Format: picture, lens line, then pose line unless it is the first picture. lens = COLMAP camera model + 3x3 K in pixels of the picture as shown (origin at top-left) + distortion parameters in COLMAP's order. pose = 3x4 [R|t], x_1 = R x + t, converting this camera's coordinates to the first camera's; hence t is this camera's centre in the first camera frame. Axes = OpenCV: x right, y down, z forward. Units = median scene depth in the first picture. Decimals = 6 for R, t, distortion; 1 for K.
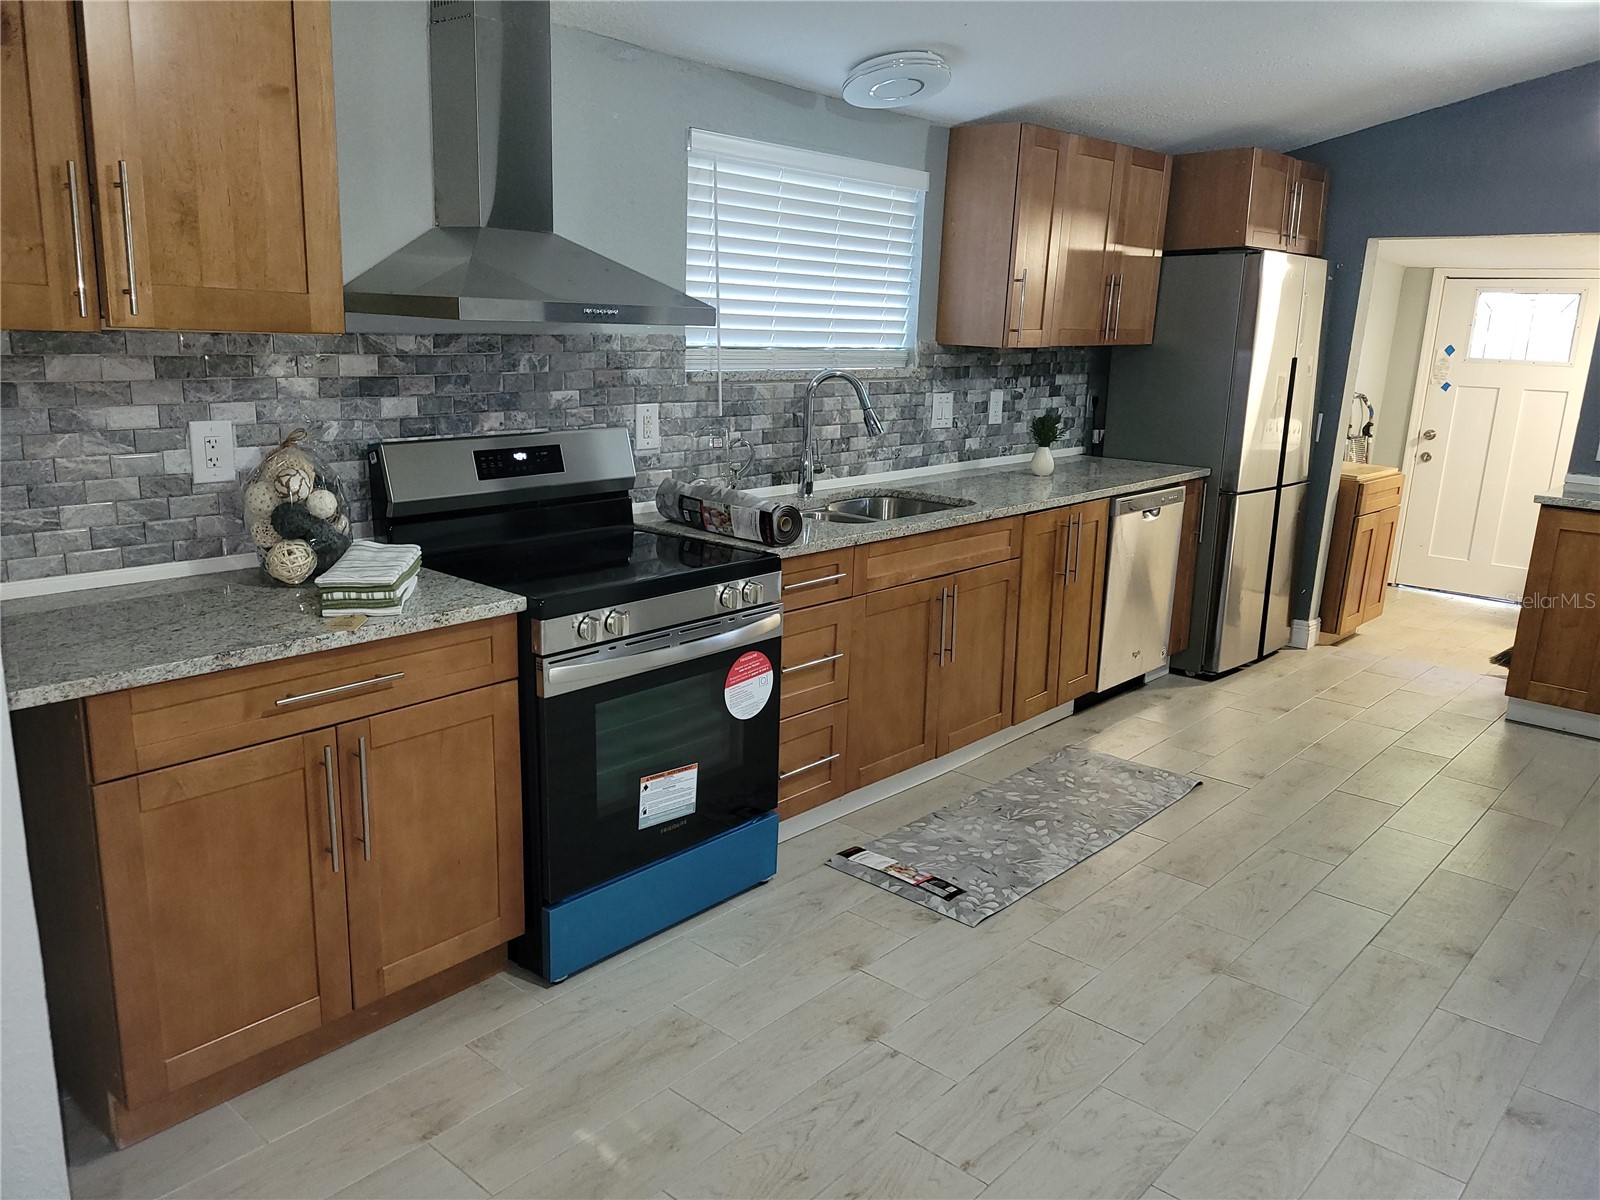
lens RADIAL K [[1201.8, 0, 780.8], [0, 1201.8, 611.1], [0, 0, 1]] dist [0.058379, -0.036357]
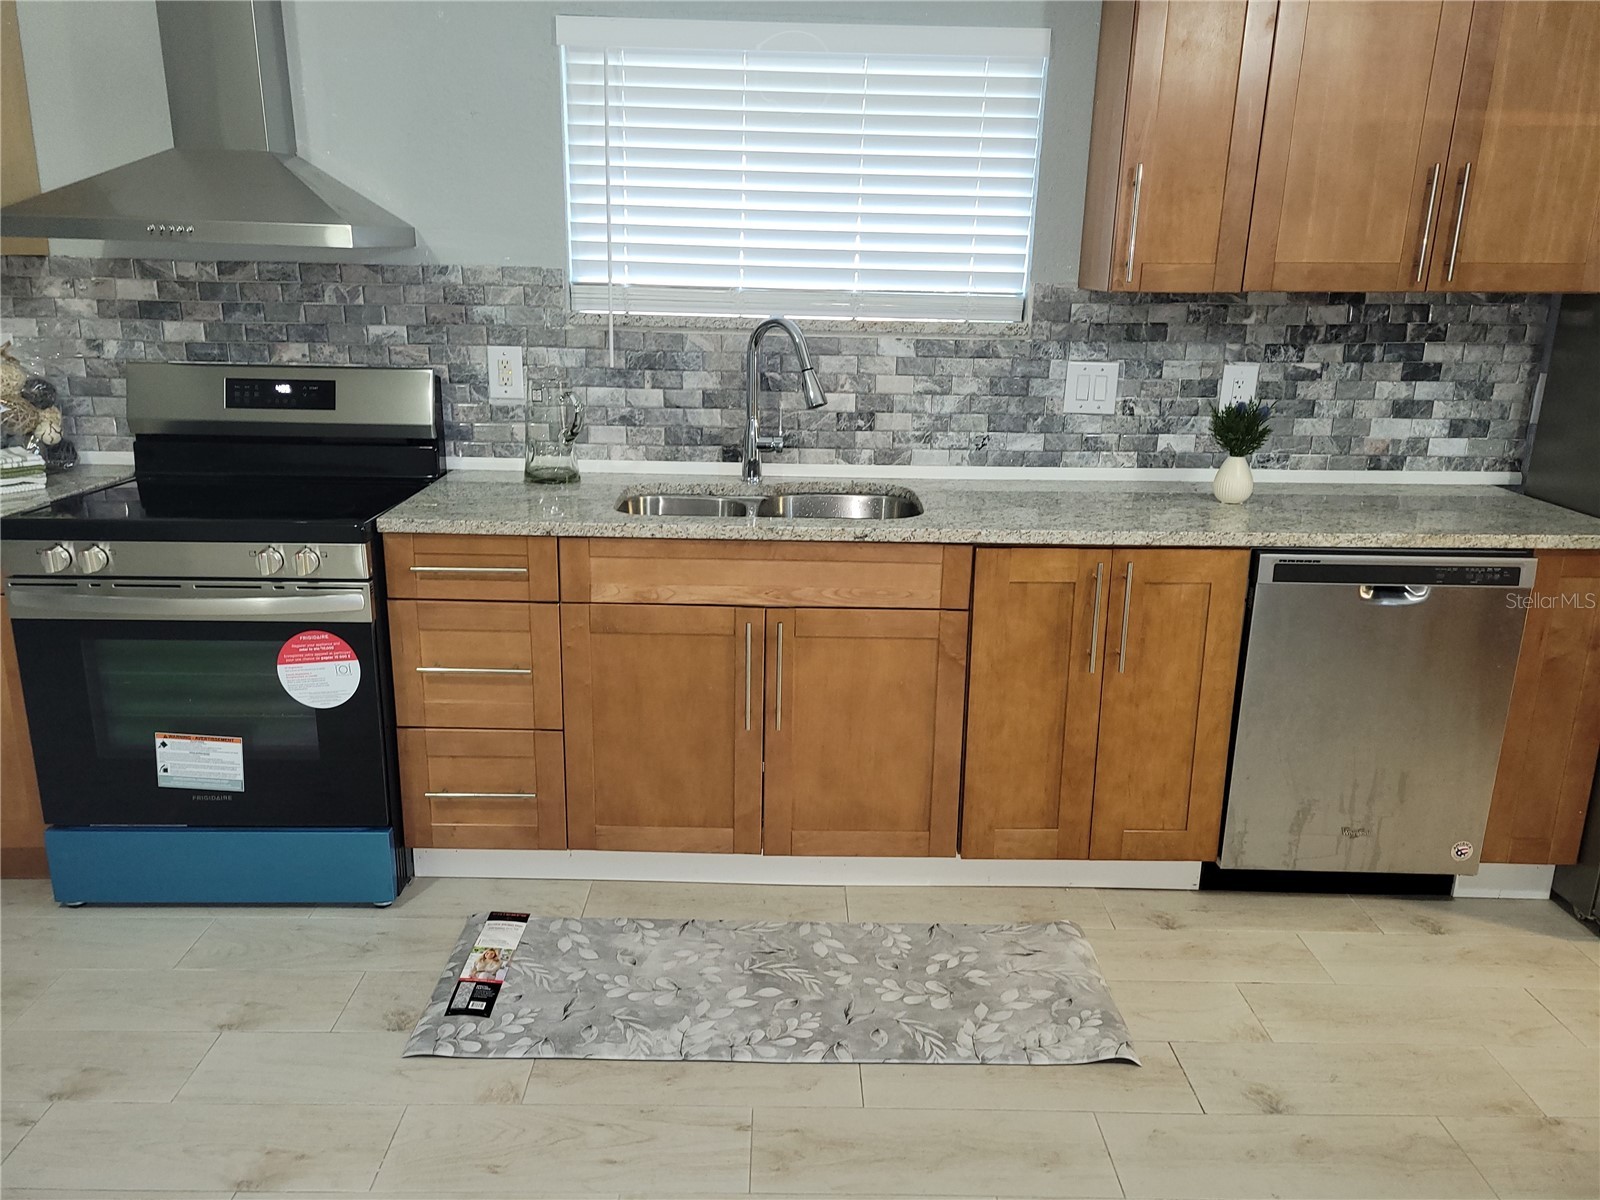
lens RADIAL K [[1204.6, 0, 800.0], [0, 1204.6, 600.0], [0, 0, 1]] dist [0.064626, -0.042537]
pose [[0.675054, 0.183787, -0.714510, 0.577628], [-0.175786, 0.980650, 0.086164, -0.086293], [0.716520, 0.067435, 0.694299, 0.455596]]
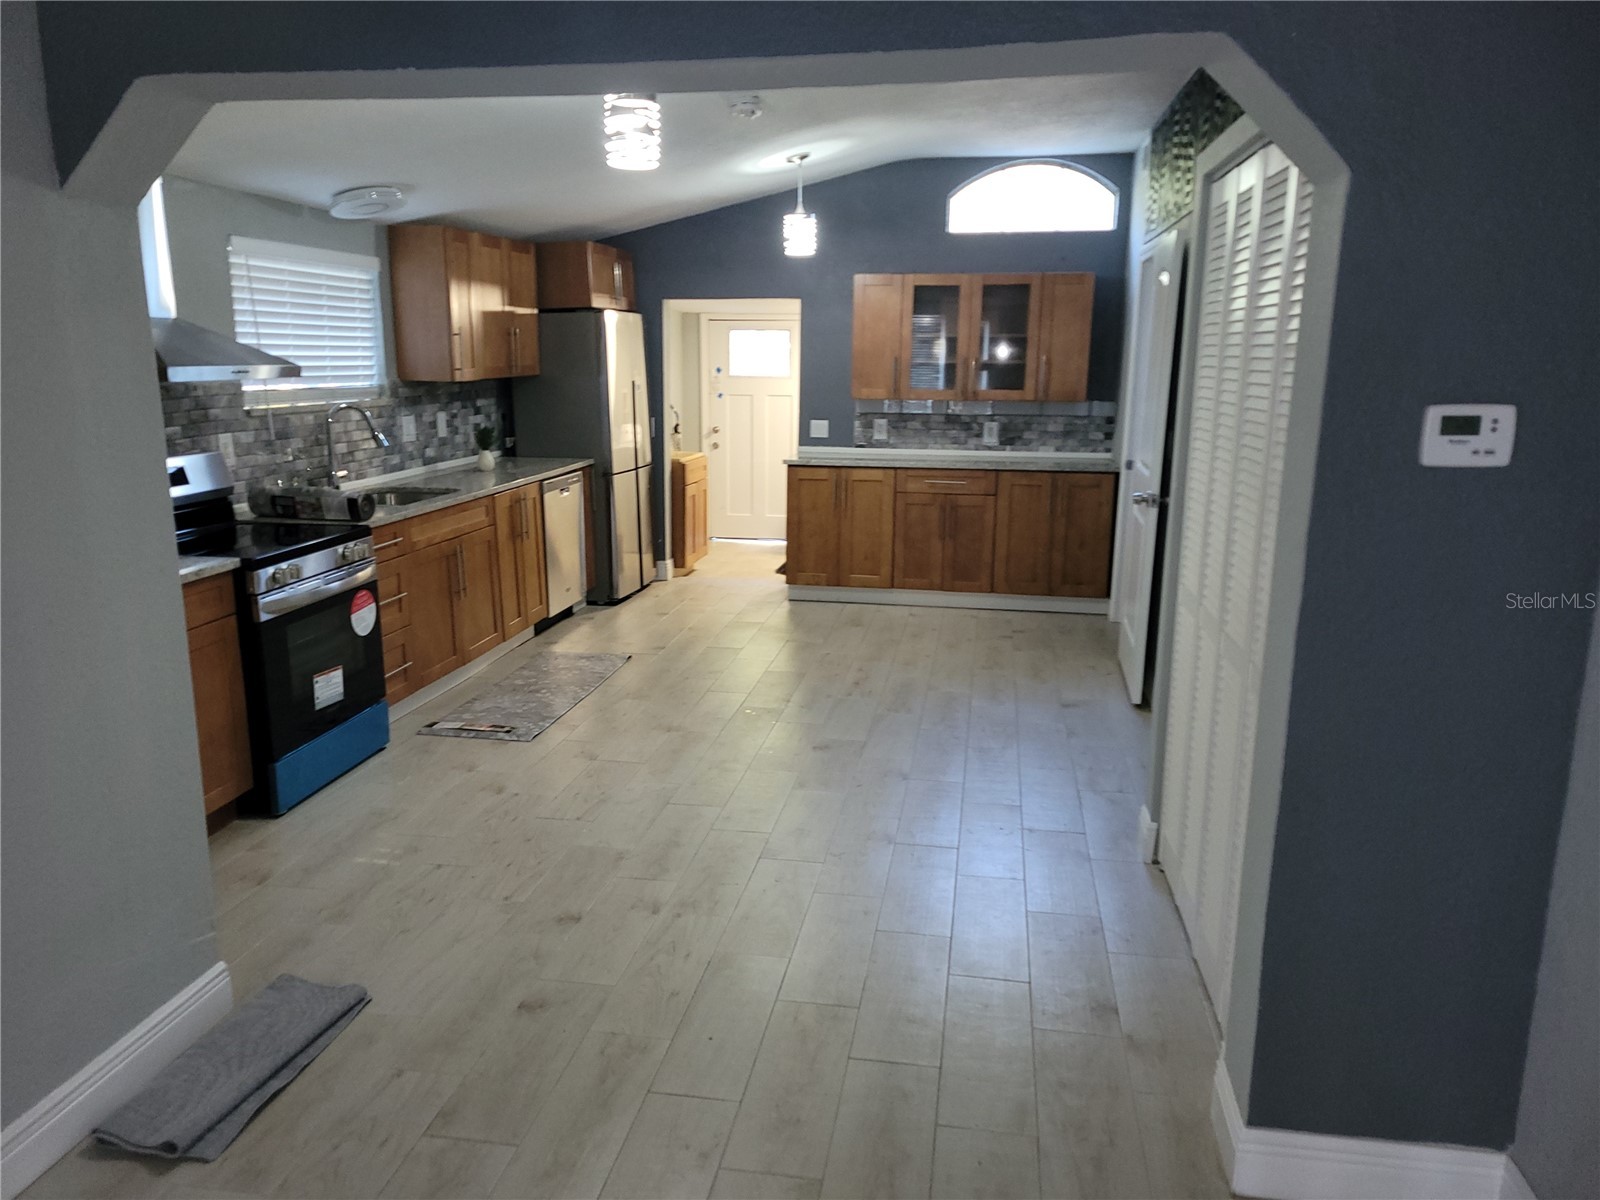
lens RADIAL K [[1201.8, 0, 780.8], [0, 1201.8, 611.1], [0, 0, 1]] dist [0.058379, -0.036357]
pose [[0.850436, -0.140735, 0.506904, -0.248566], [0.149226, 0.988510, 0.024090, 0.072021], [-0.504470, 0.055156, 0.861666, -0.405927]]
